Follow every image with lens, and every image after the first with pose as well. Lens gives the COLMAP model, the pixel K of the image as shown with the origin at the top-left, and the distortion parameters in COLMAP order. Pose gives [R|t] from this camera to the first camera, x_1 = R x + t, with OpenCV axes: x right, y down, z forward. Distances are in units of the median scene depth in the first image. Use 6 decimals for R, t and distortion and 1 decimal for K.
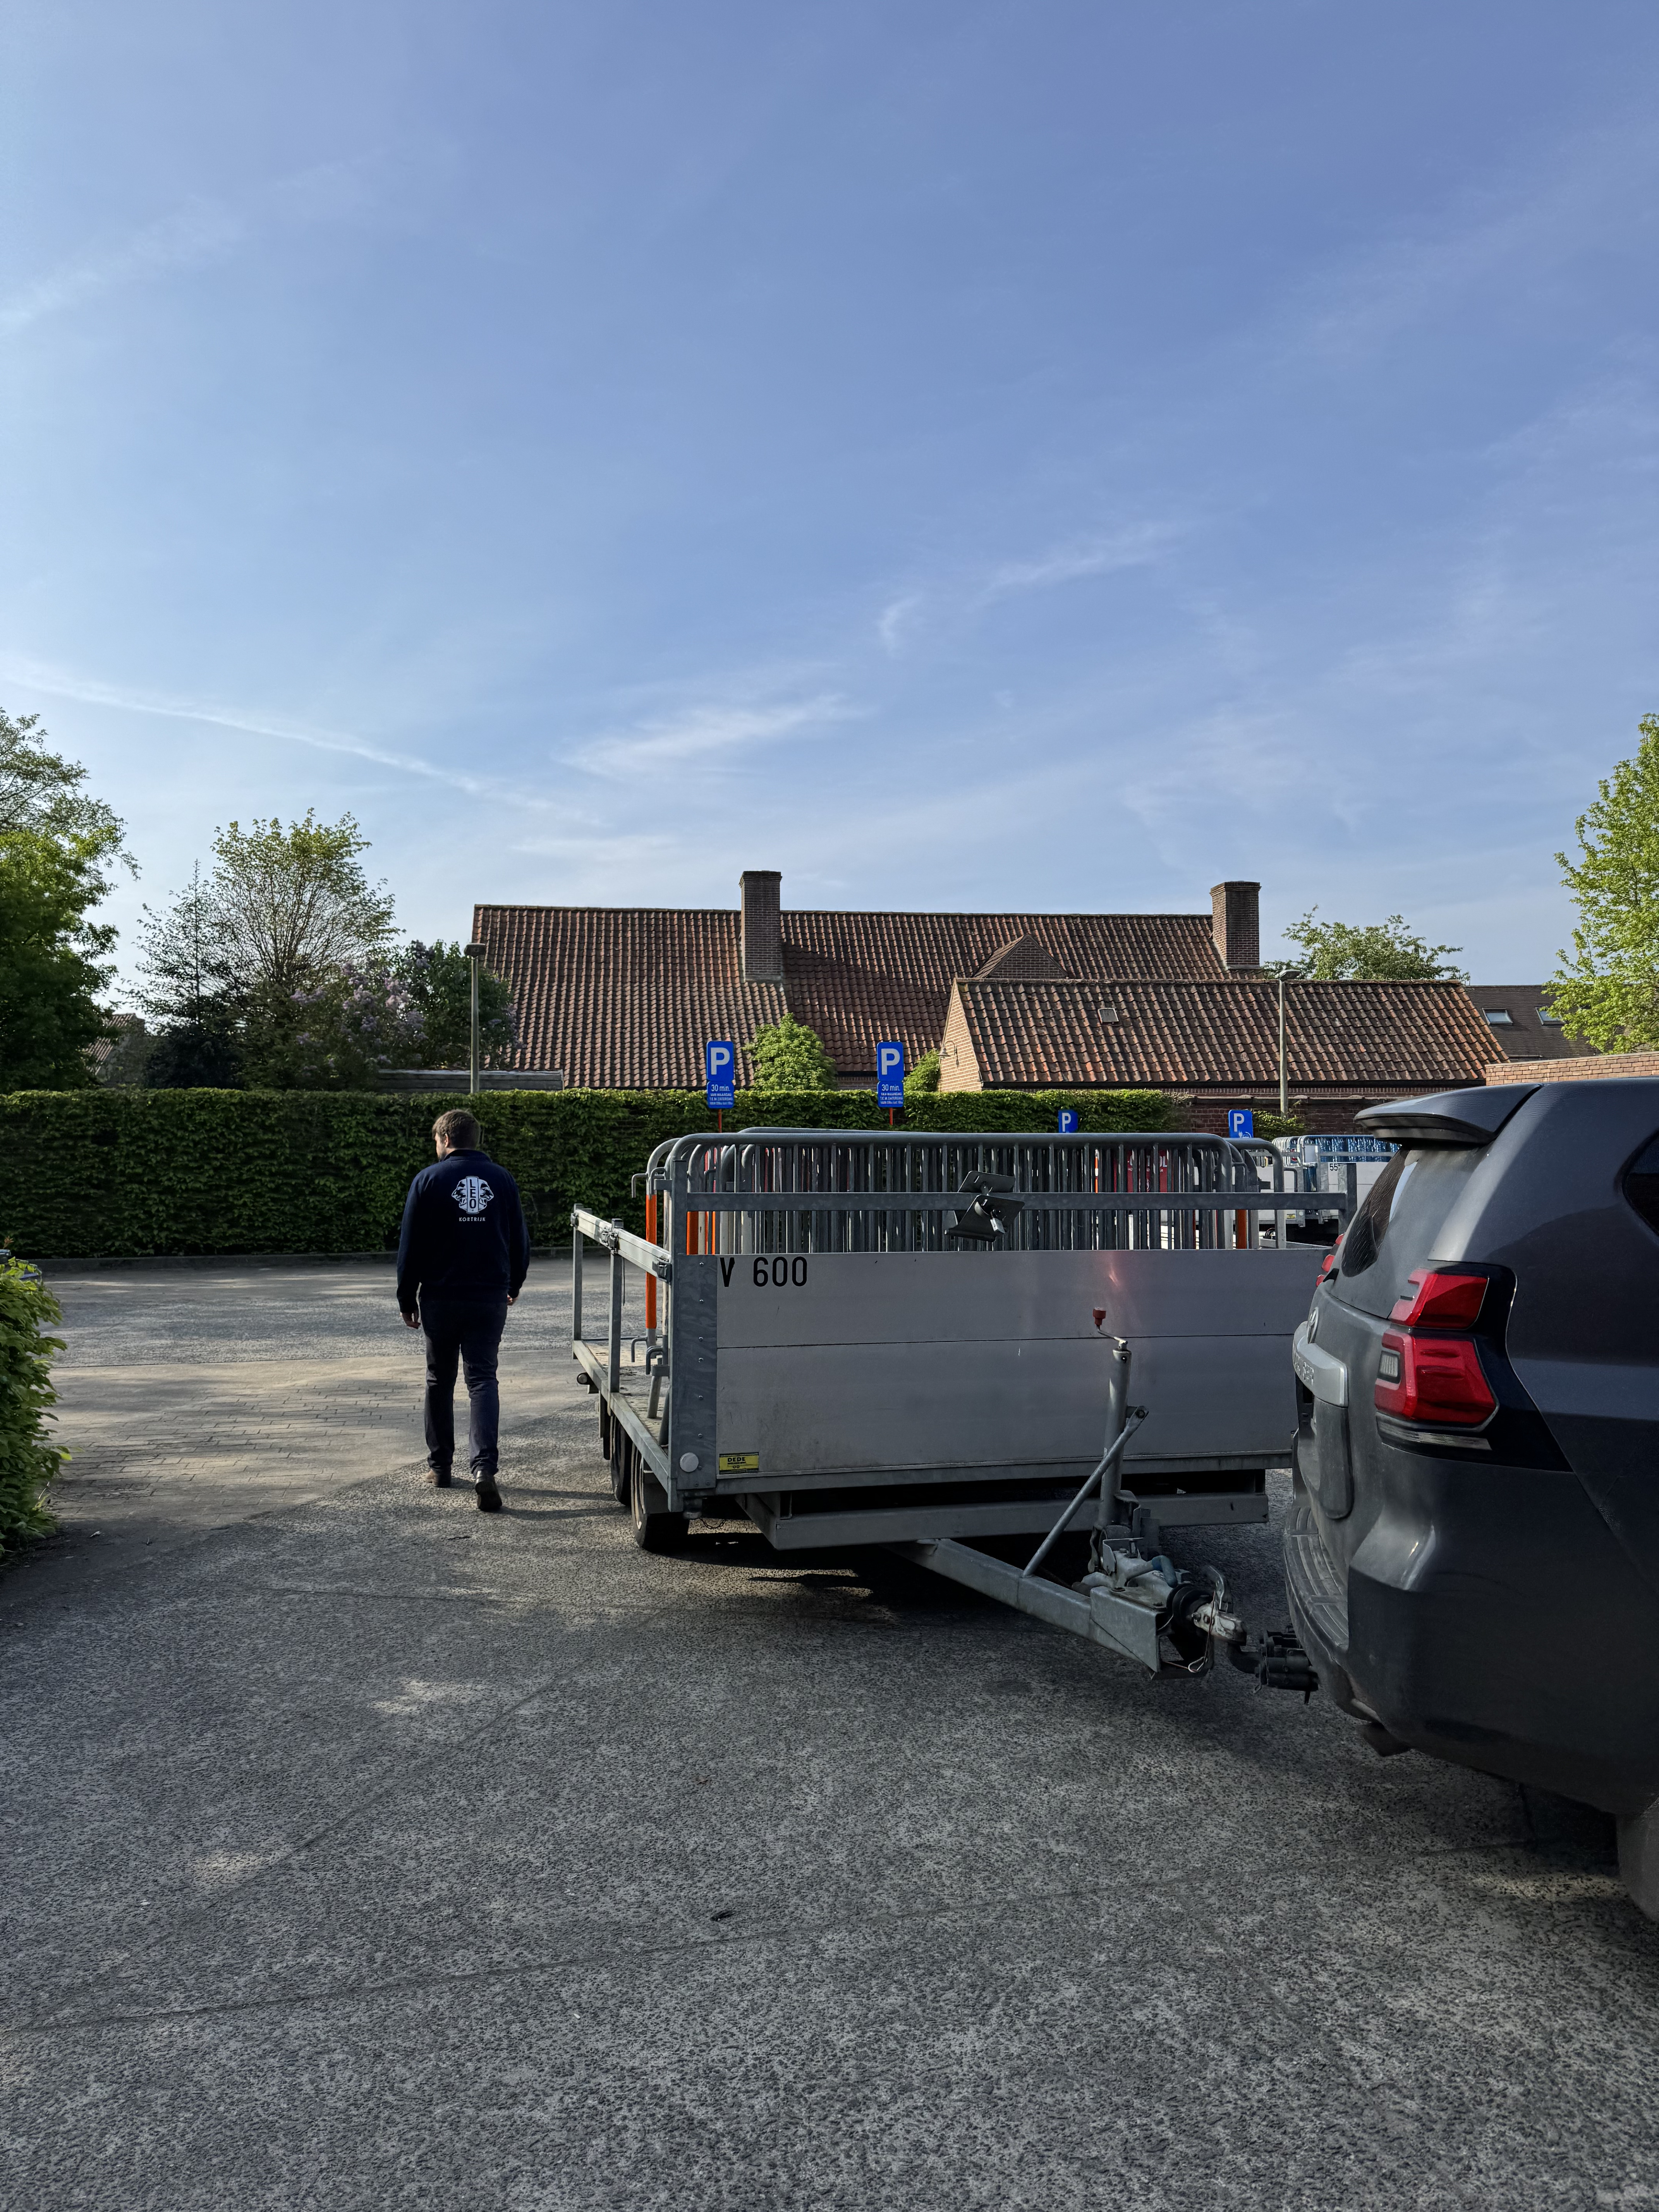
lens RADIAL K [[1547.0, 0, 830.9], [0, 1547.0, 1107.2], [0, 0, 1]] dist [0.055574, -0.067608]
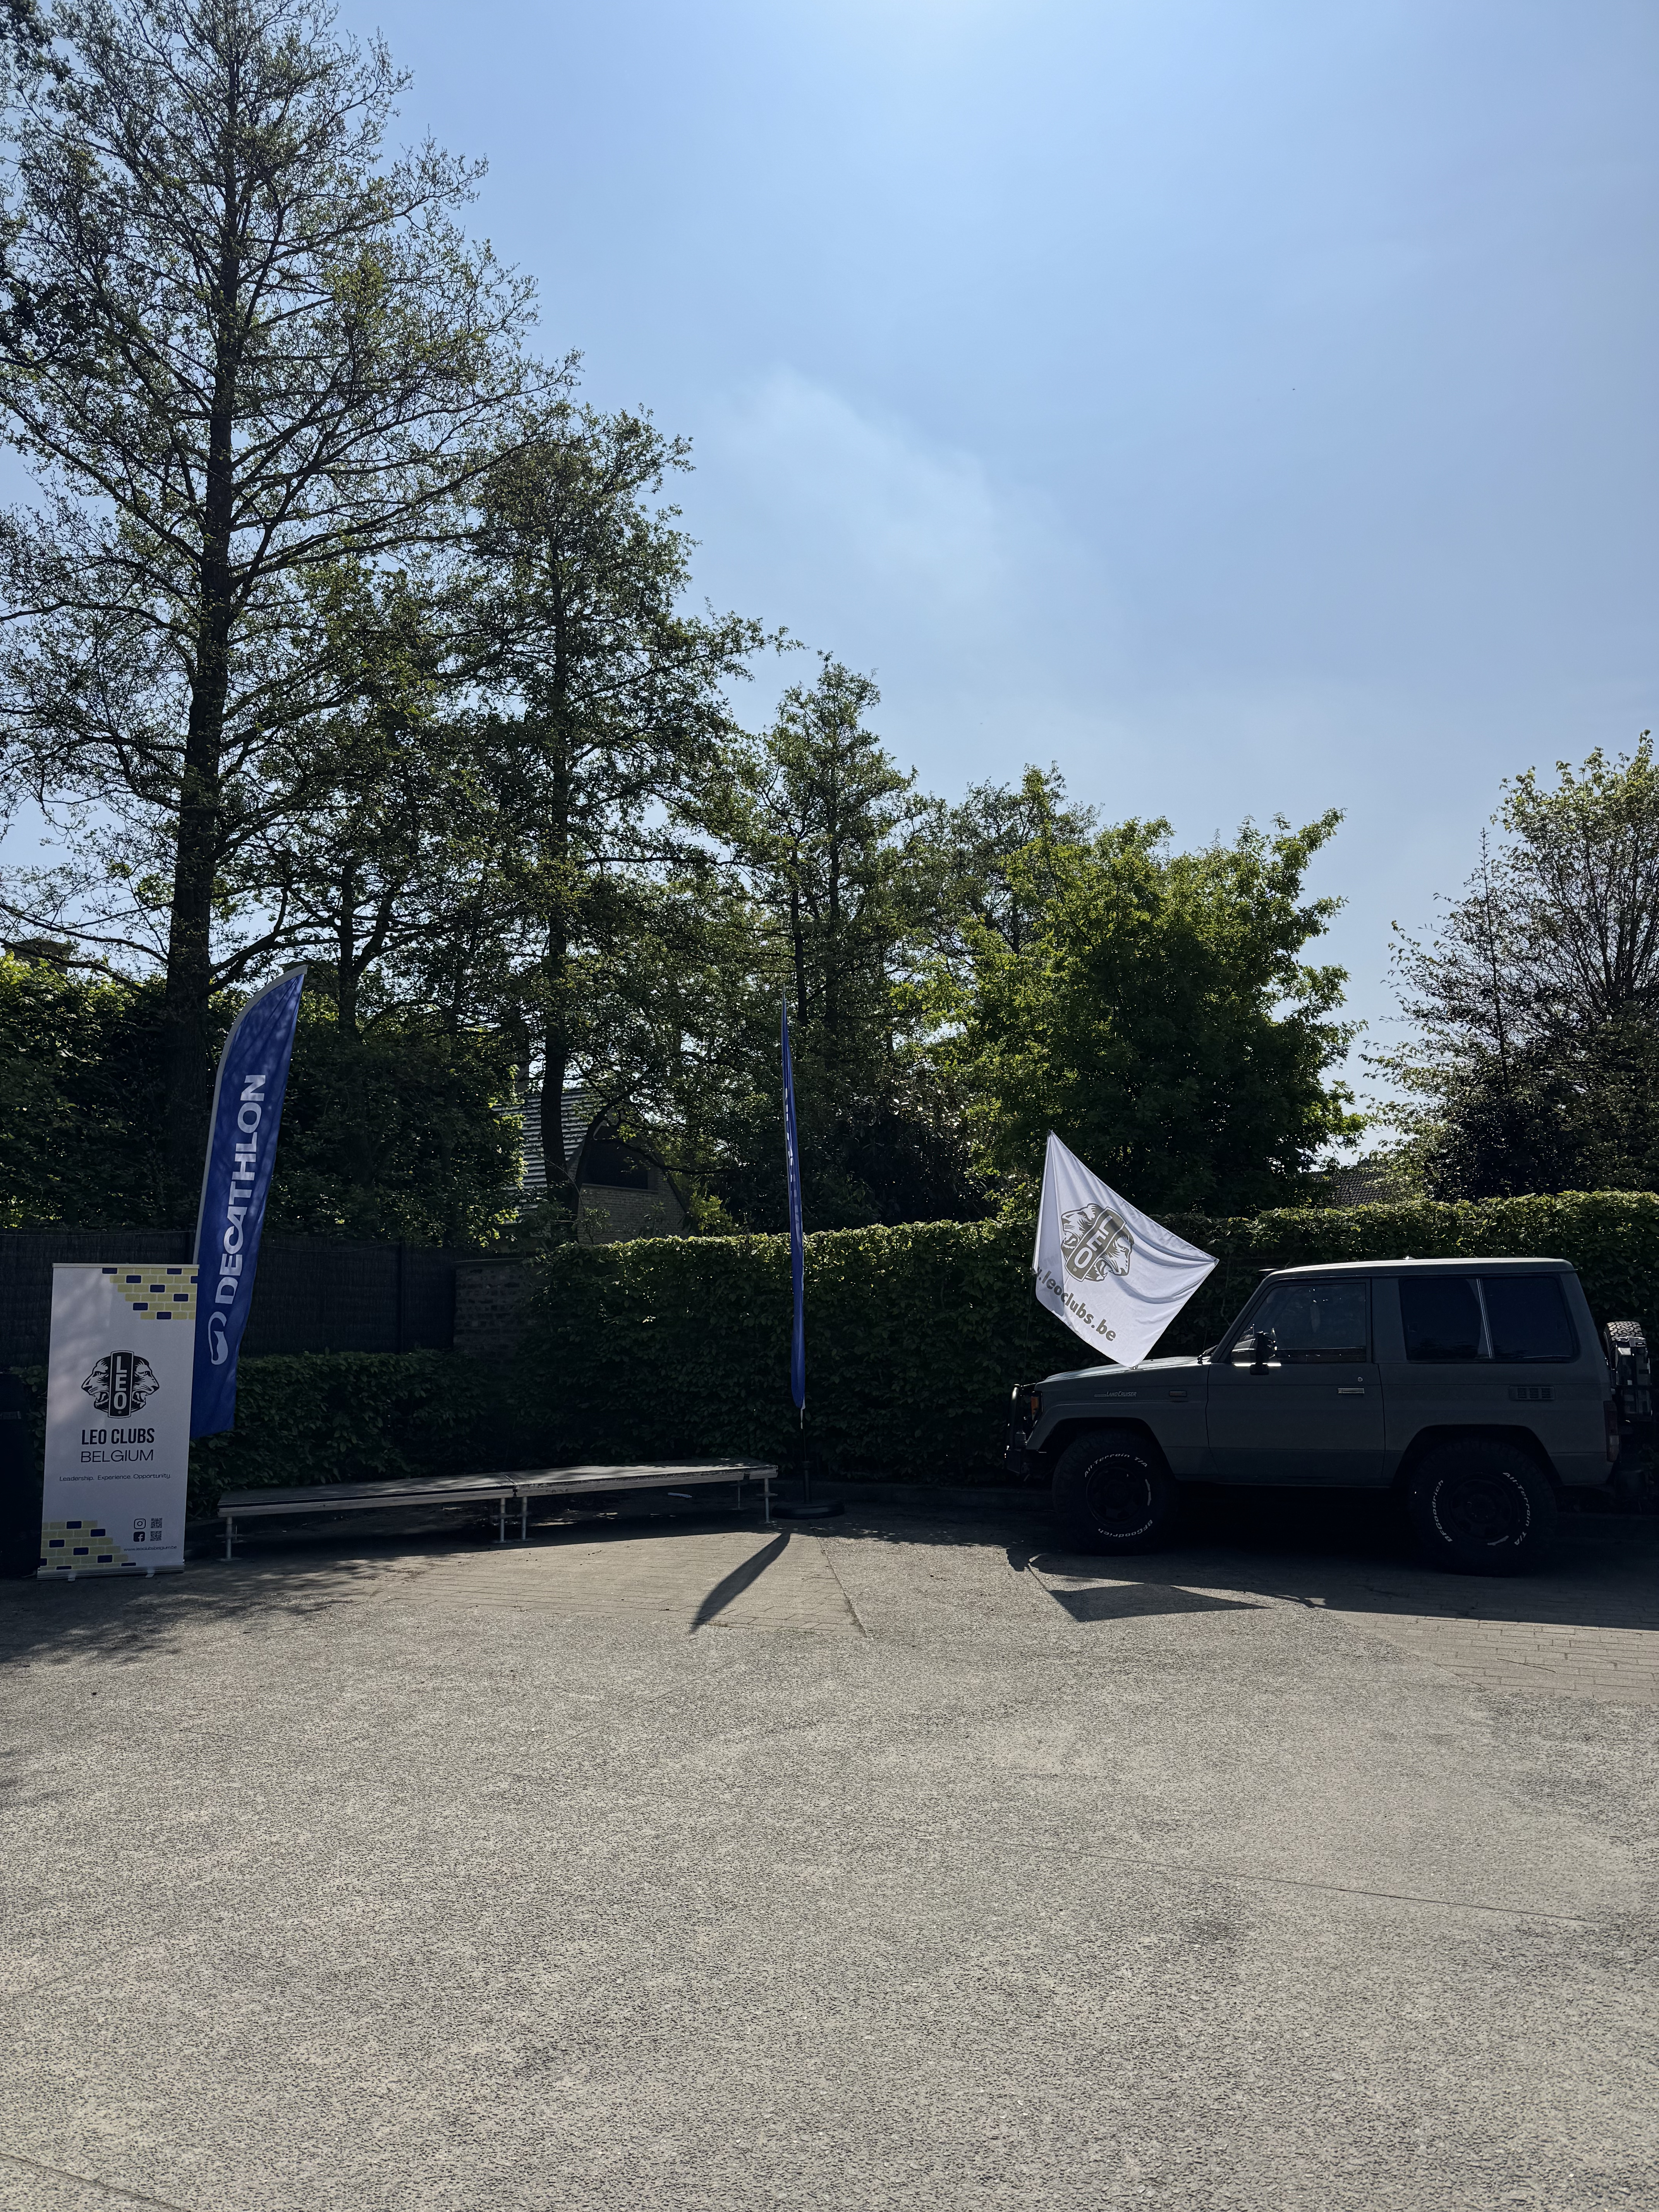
lens RADIAL K [[1547.0, 0, 838.2], [0, 1547.0, 1106.1], [0, 0, 1]] dist [0.055574, -0.067608]
pose [[0.803588, -0.081027, -0.589645, -0.251598], [0.016251, 0.993308, -0.114349, 0.013495], [0.594965, 0.082307, 0.799527, 0.361471]]
